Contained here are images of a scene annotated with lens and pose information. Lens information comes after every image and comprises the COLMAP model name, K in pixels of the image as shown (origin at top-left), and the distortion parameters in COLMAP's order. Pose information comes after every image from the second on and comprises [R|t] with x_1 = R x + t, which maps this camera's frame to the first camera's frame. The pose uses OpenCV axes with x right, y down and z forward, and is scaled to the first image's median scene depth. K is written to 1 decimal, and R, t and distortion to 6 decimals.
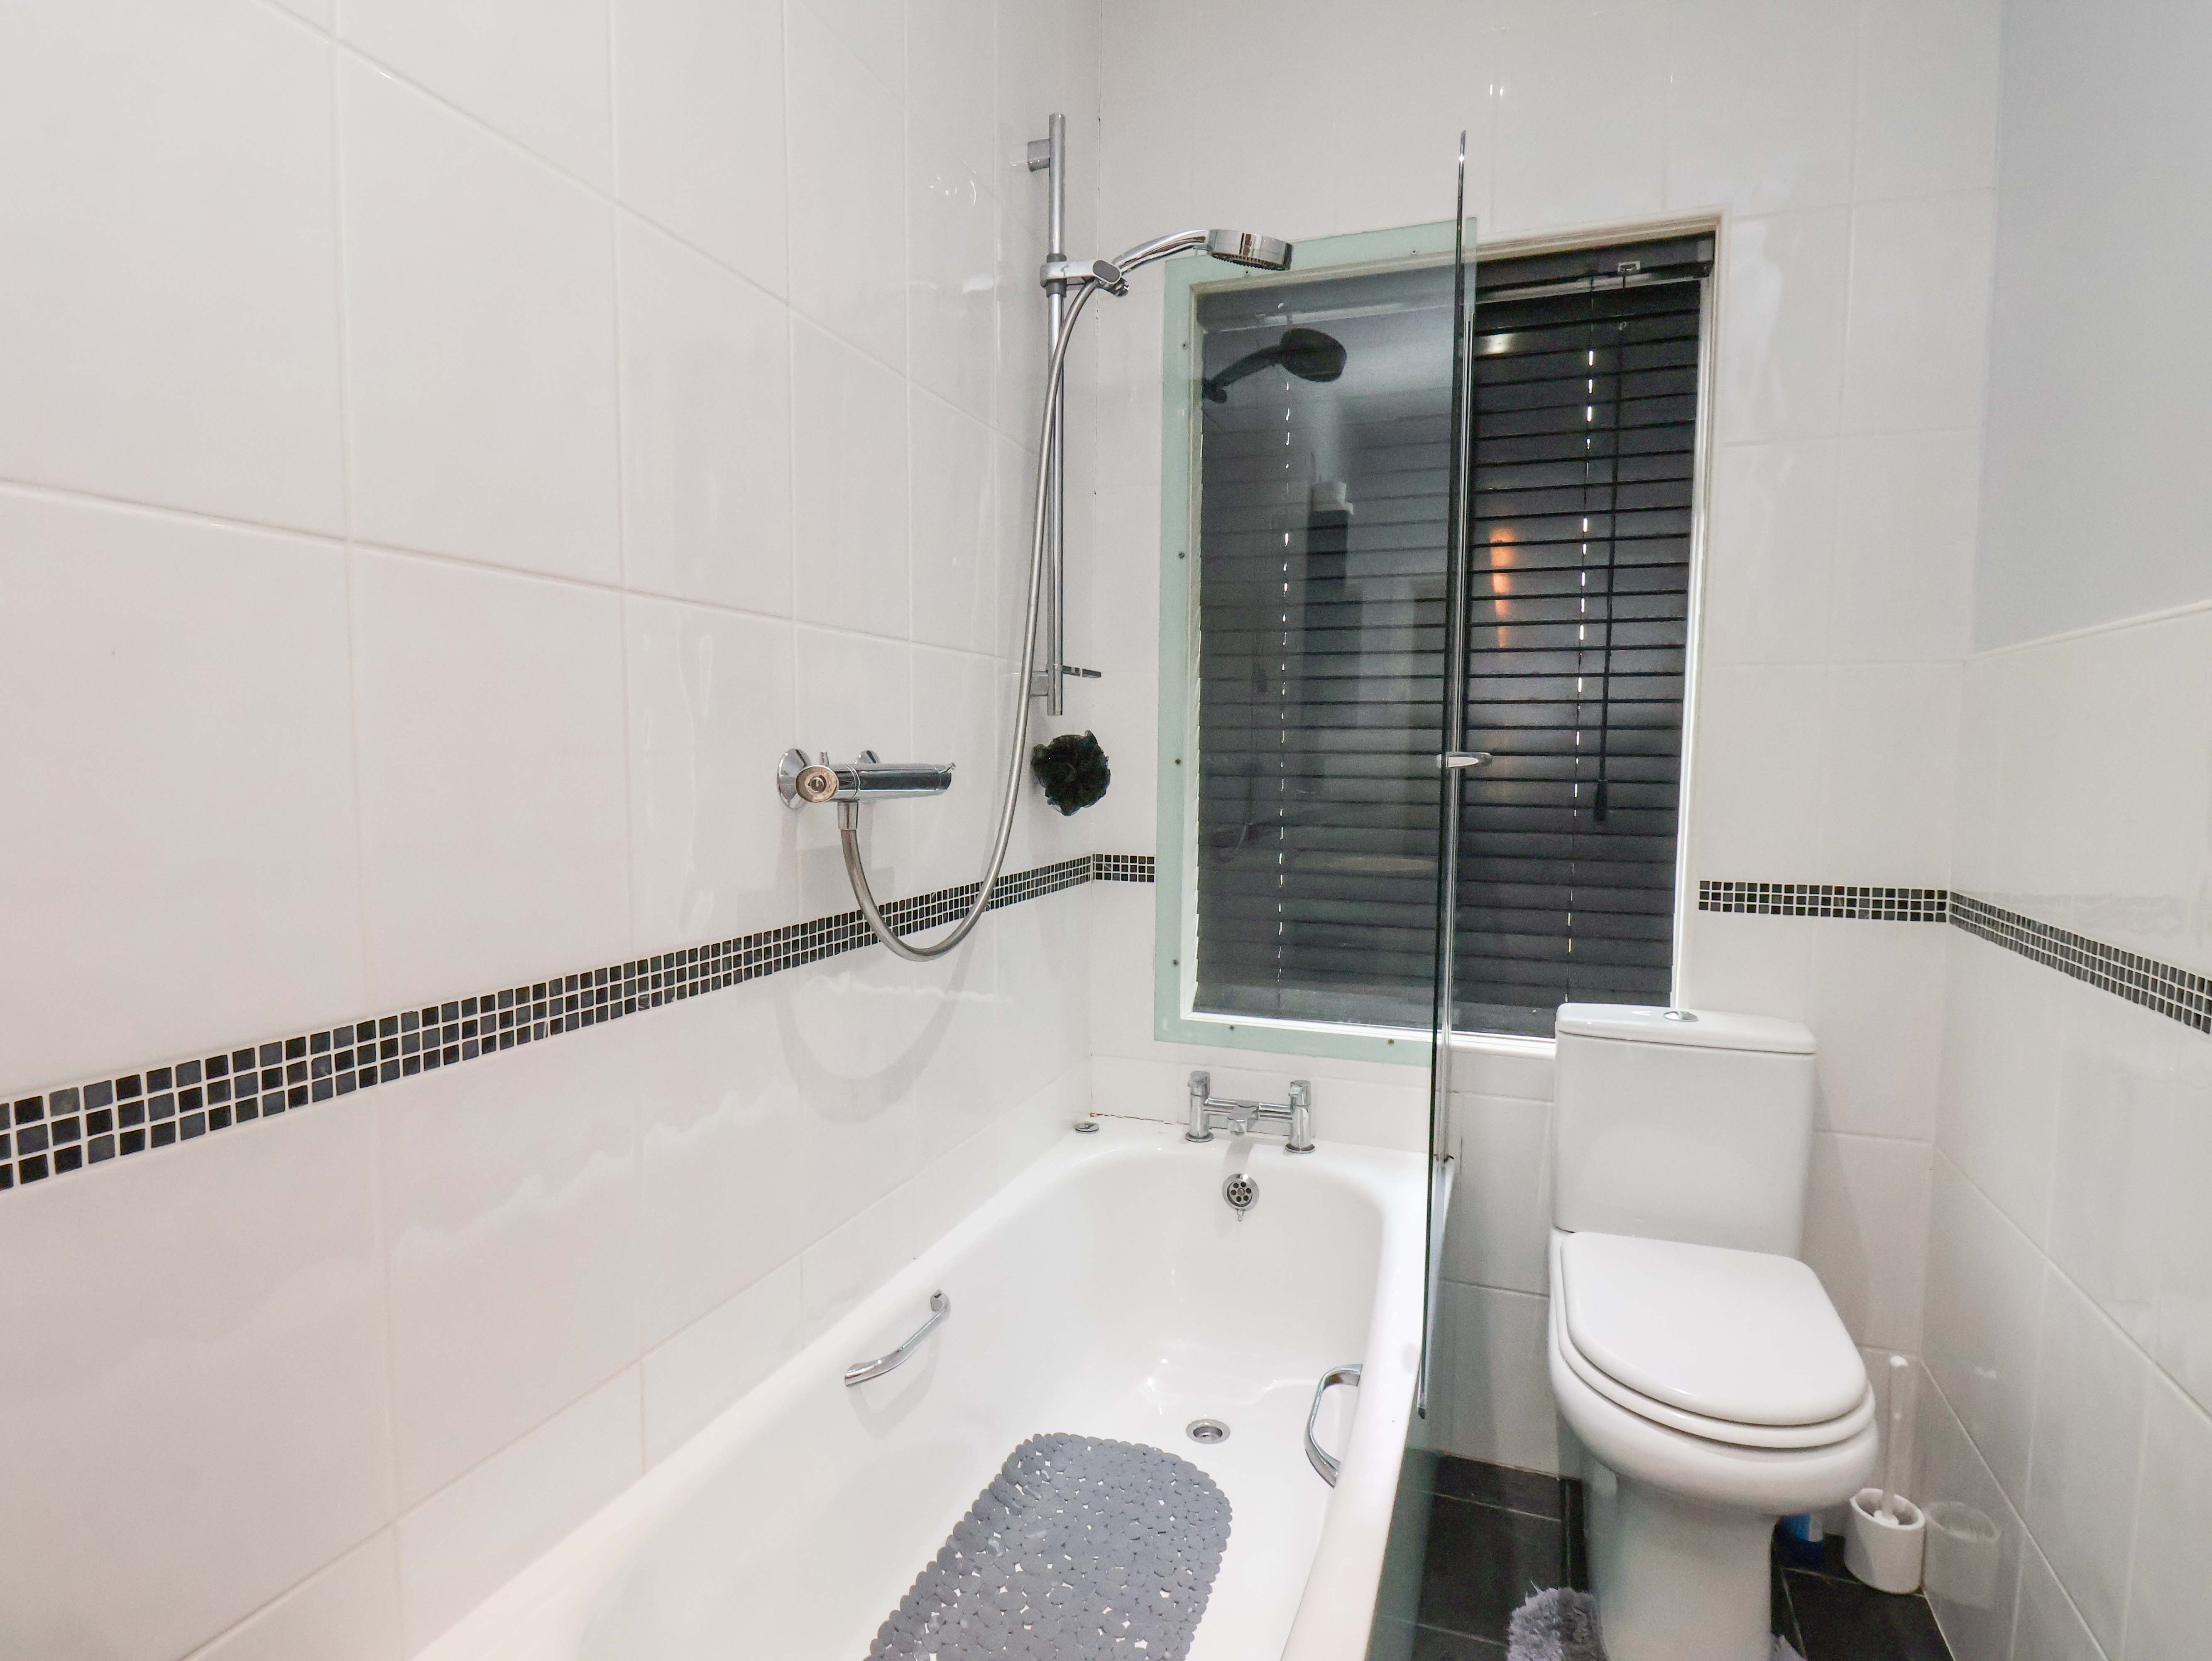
lens RADIAL K [[978.0, 0, 1207.0], [0, 978.0, 844.8], [0, 0, 1]] dist [-0.000909, -0.007340]
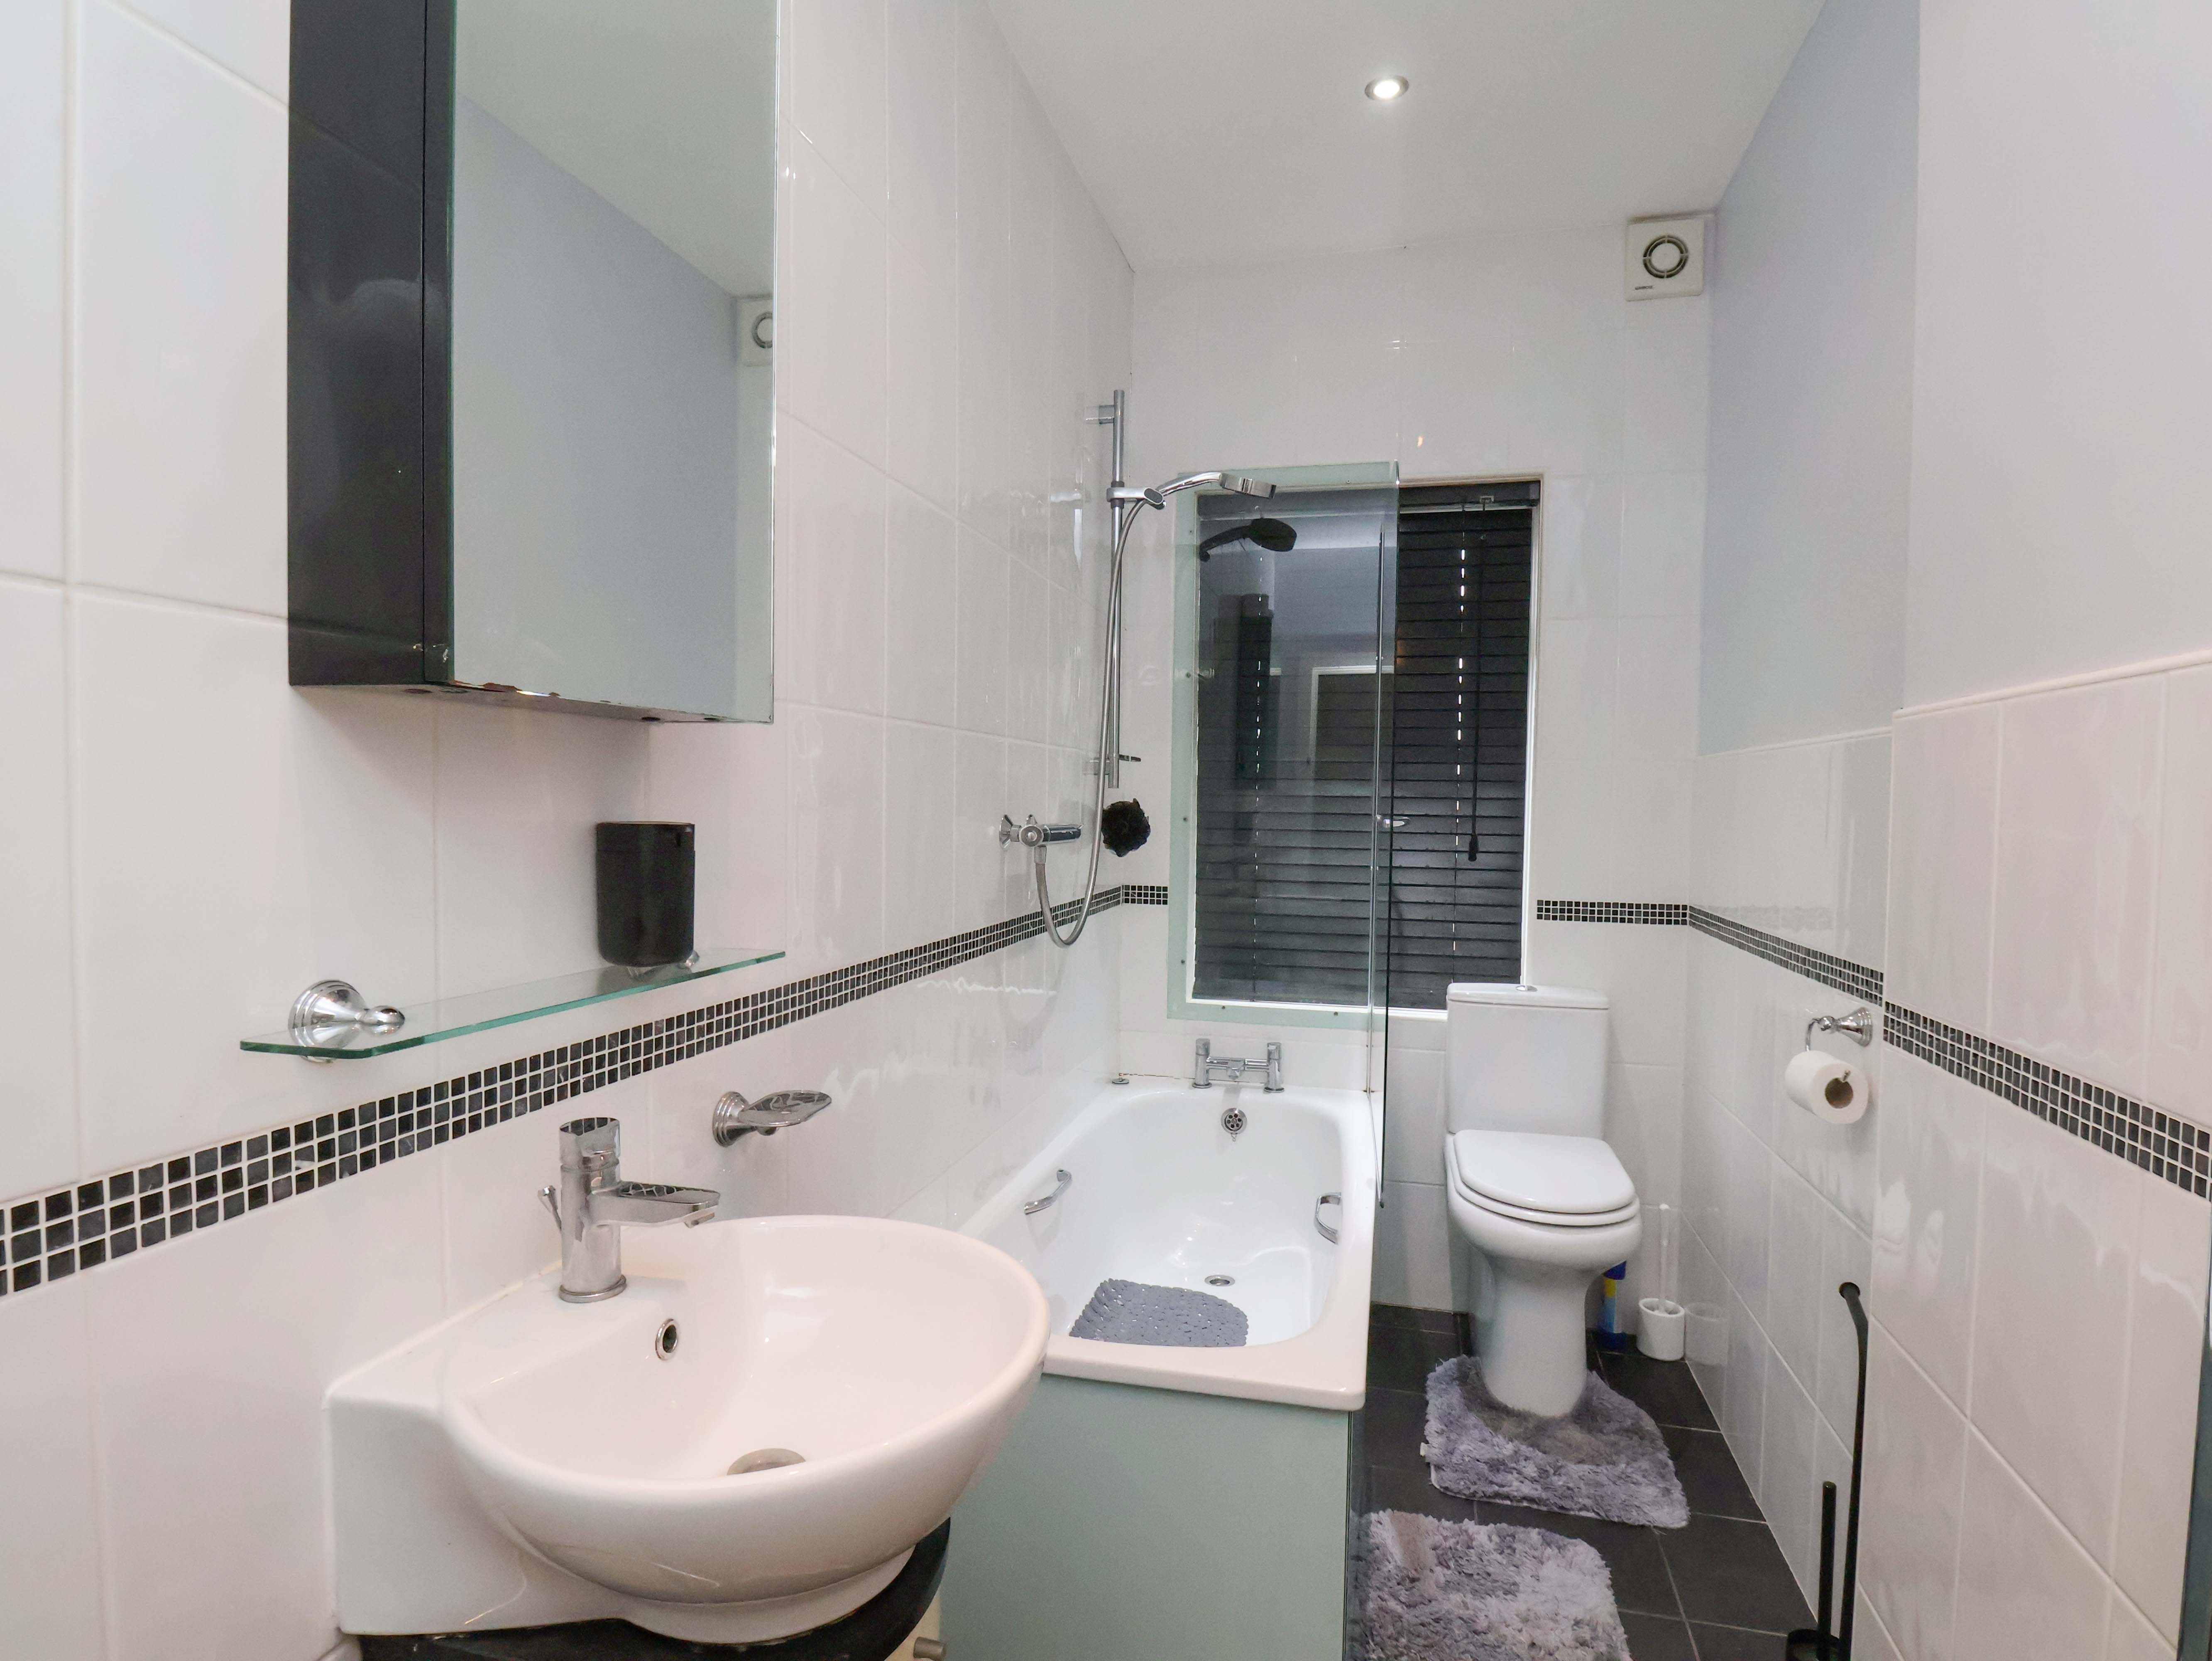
lens RADIAL K [[1155.7, 0, 1120.3], [0, 1155.7, 856.8], [0, 0, 1]] dist [0.001336, -0.016074]
pose [[0.994711, 0.002874, 0.102676, -0.332108], [0.001560, 0.999070, -0.043079, 0.046310], [-0.102705, 0.043011, 0.993782, -0.736282]]
